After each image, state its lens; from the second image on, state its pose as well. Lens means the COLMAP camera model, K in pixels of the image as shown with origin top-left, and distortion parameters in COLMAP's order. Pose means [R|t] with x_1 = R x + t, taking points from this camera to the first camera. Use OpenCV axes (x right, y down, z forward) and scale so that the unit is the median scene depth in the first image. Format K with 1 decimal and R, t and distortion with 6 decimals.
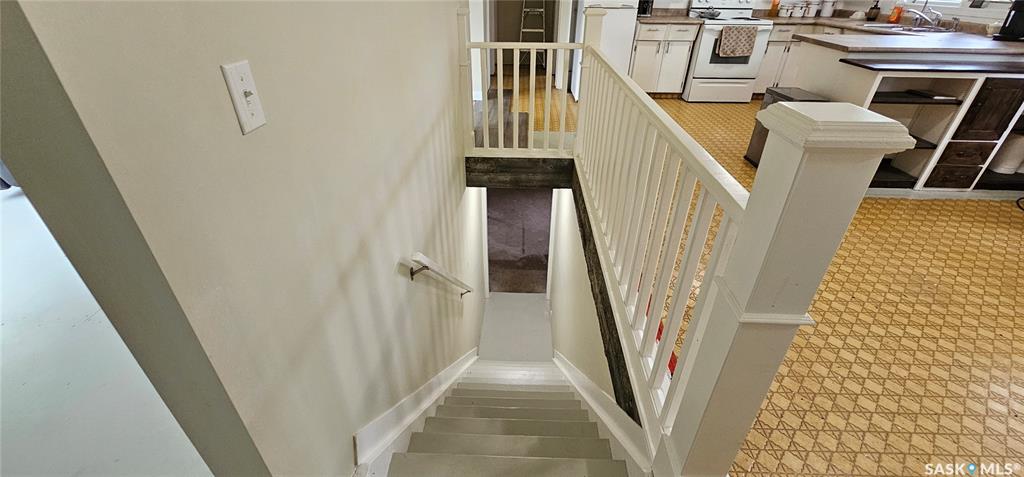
lens RADIAL K [[418.3, 0, 512.3], [0, 418.3, 236.1], [0, 0, 1]] dist [-0.003572, 0.000468]
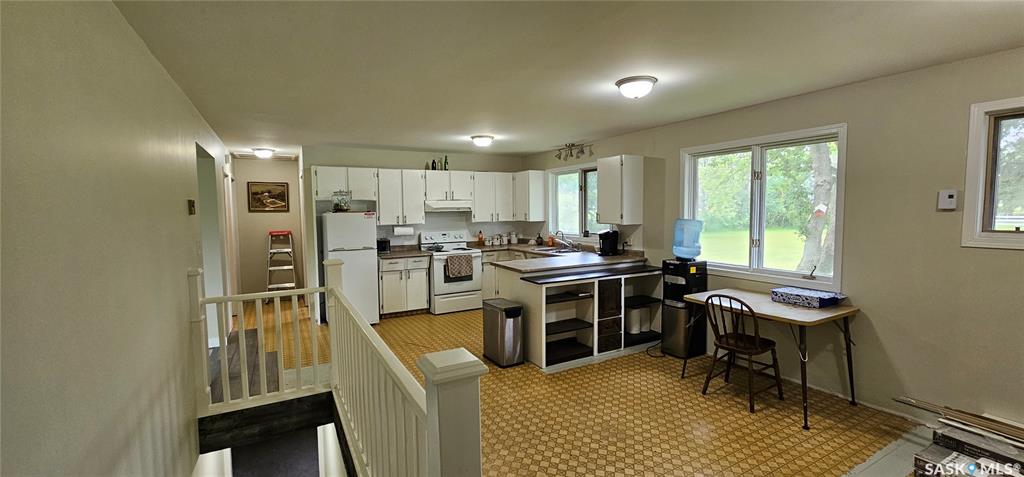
lens RADIAL K [[418.3, 0, 510.6], [0, 418.3, 235.8], [0, 0, 1]] dist [-0.003572, 0.000468]
pose [[0.857009, -0.050511, 0.512819, 0.018385], [0.285797, 0.874688, -0.391461, 0.003783], [-0.428783, 0.482048, 0.764052, -0.120748]]
